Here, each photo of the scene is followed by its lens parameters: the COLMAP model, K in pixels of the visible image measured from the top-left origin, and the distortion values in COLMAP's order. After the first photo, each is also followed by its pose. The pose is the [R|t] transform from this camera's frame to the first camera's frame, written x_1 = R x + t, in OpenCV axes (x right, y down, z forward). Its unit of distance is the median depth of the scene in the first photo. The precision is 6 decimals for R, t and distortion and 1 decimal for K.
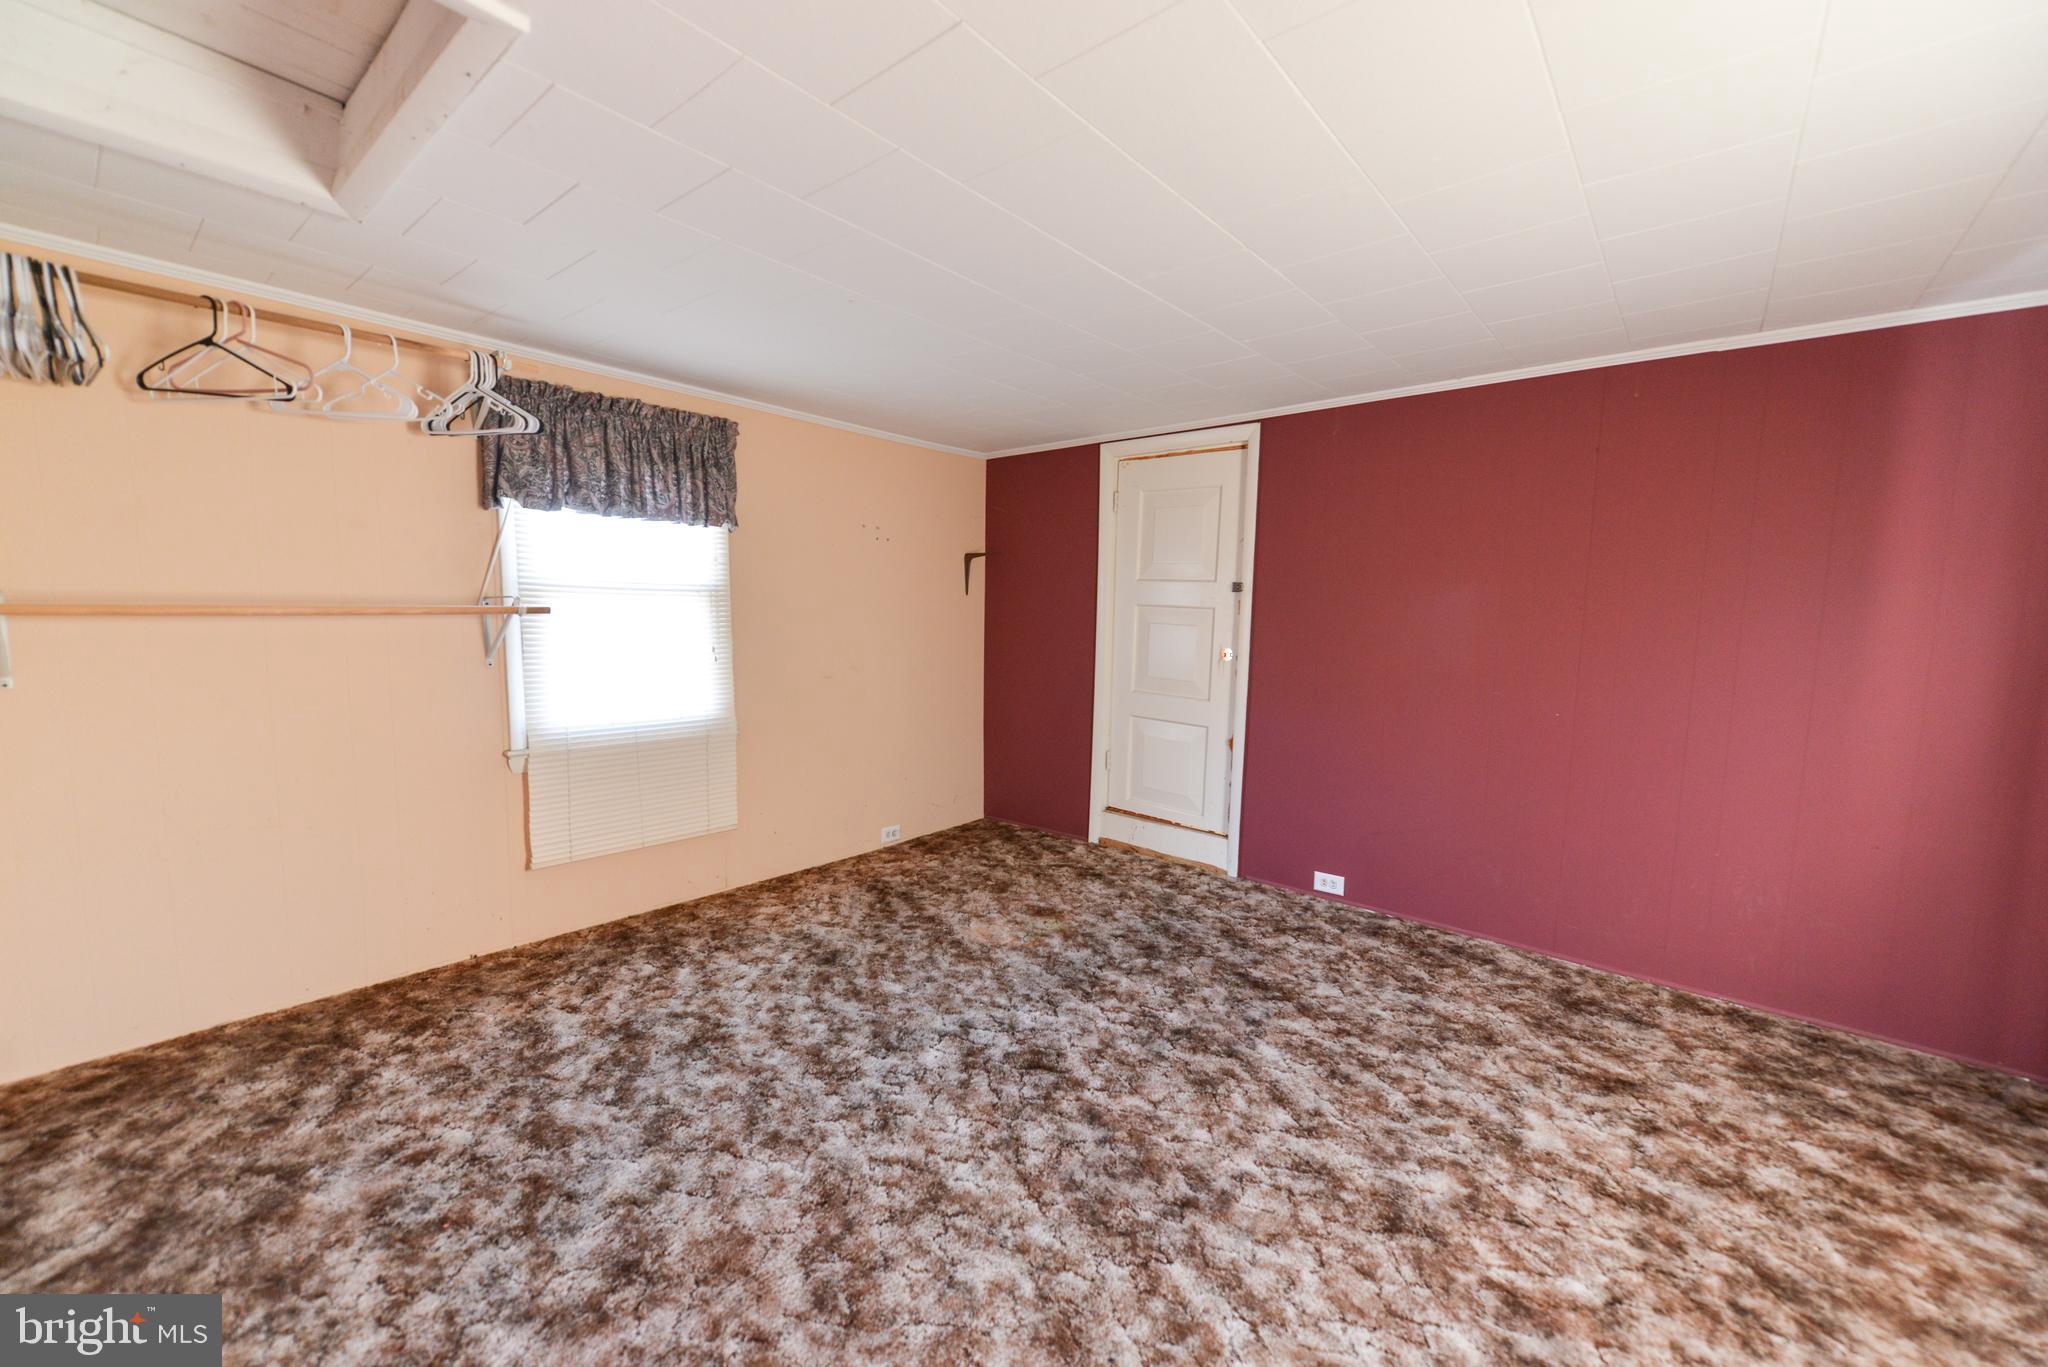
lens RADIAL K [[802.0, 0, 1023.4], [0, 802.0, 684.8], [0, 0, 1]] dist [0.003774, -0.000222]
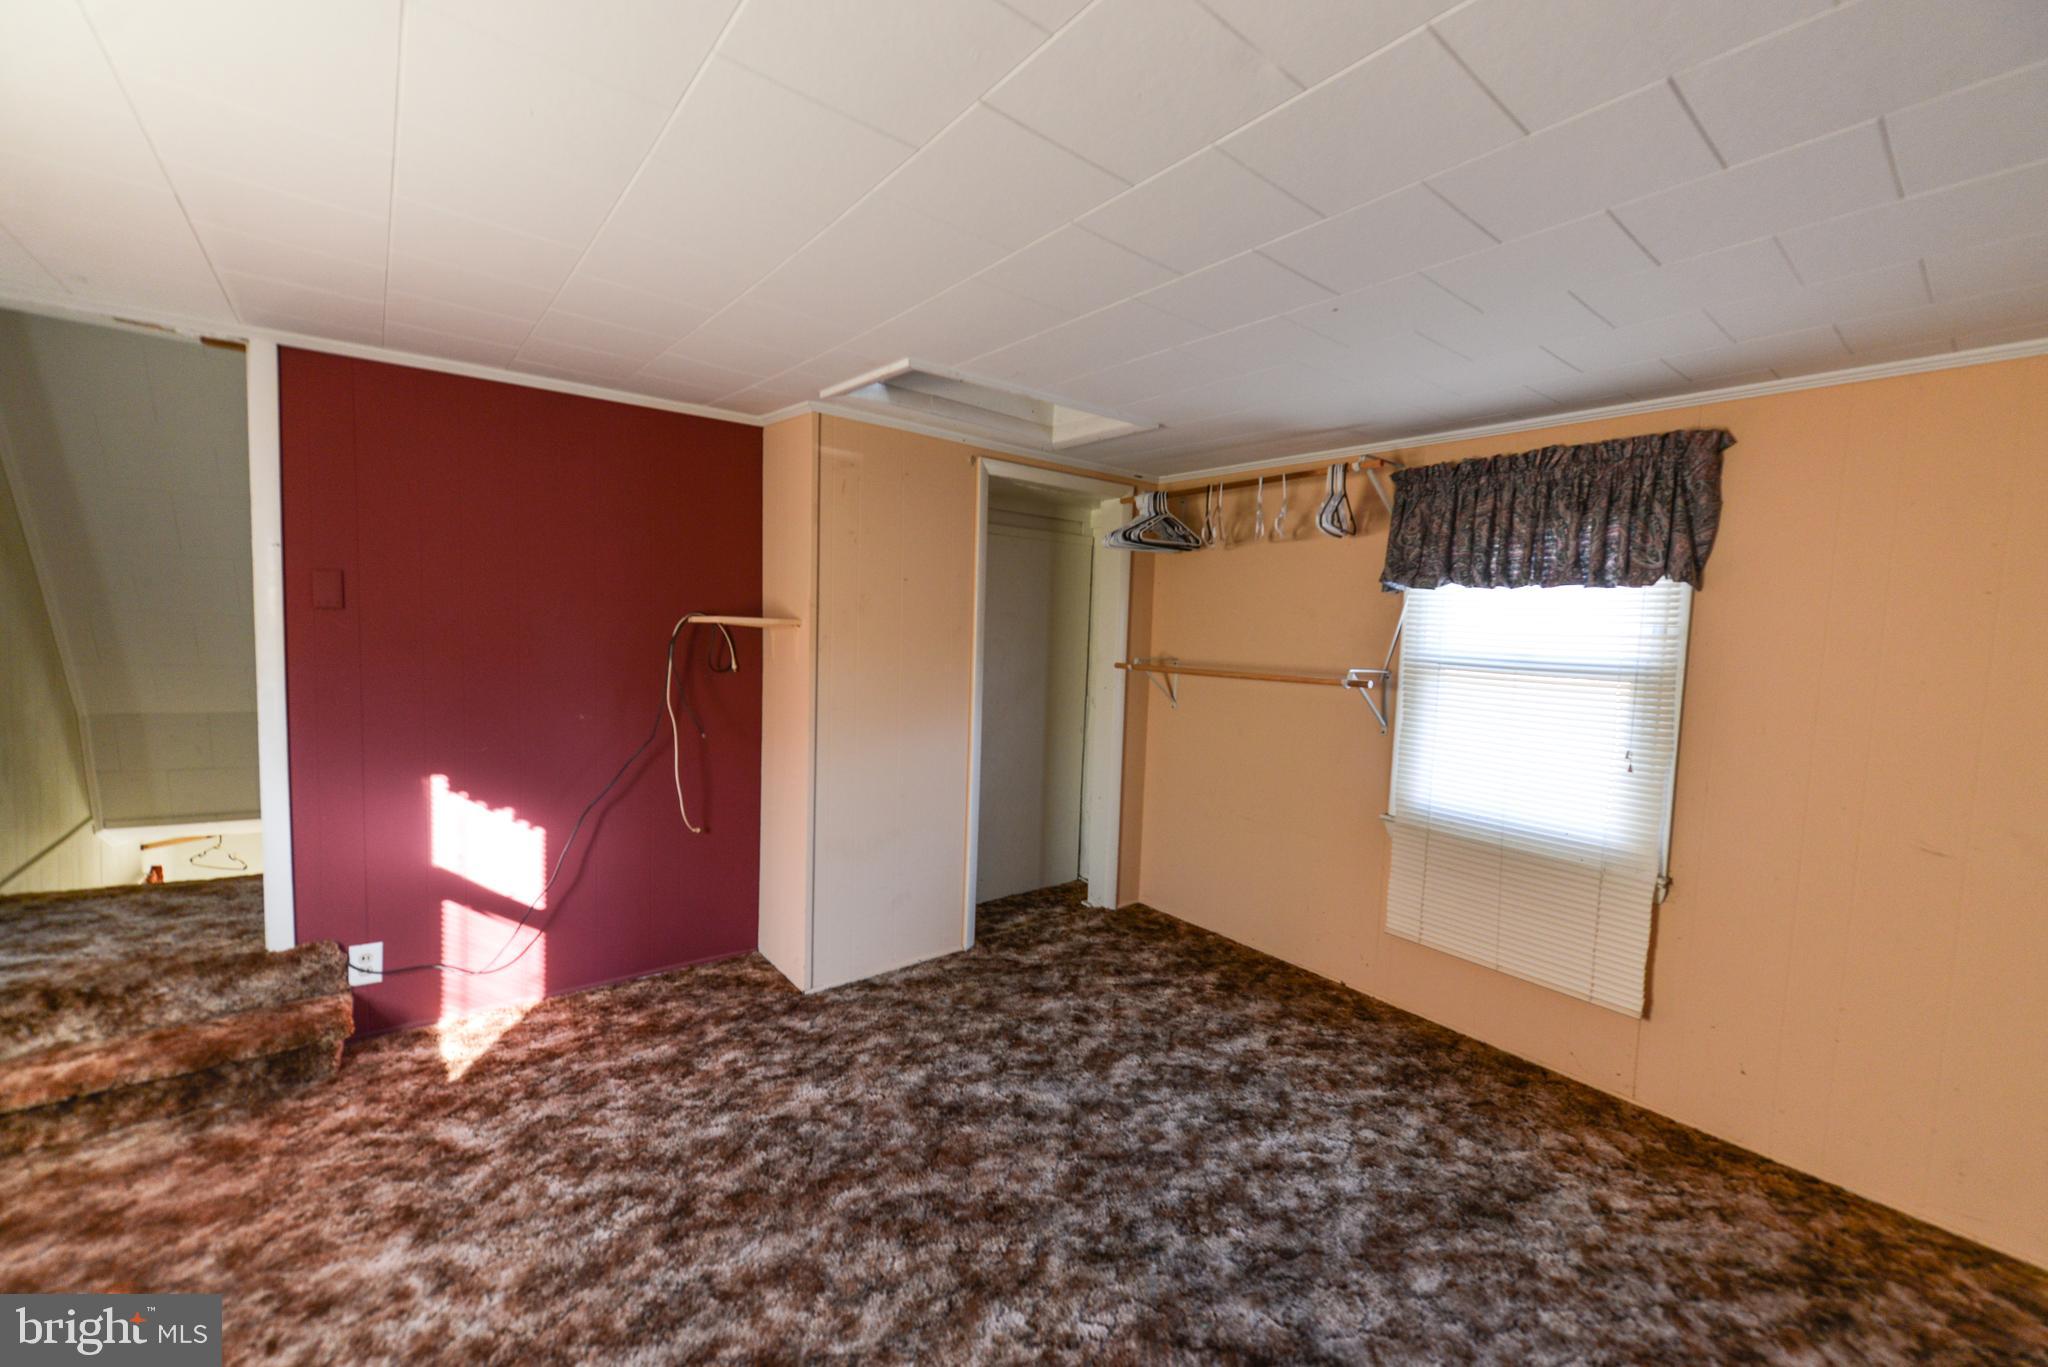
lens RADIAL K [[802.0, 0, 1020.8], [0, 802.0, 683.4], [0, 0, 1]] dist [0.003774, -0.000222]
pose [[-0.189219, 0.040129, -0.981115, 0.597384], [-0.140073, 0.987843, 0.067419, -0.112974], [0.971893, 0.150185, -0.181298, 0.834370]]
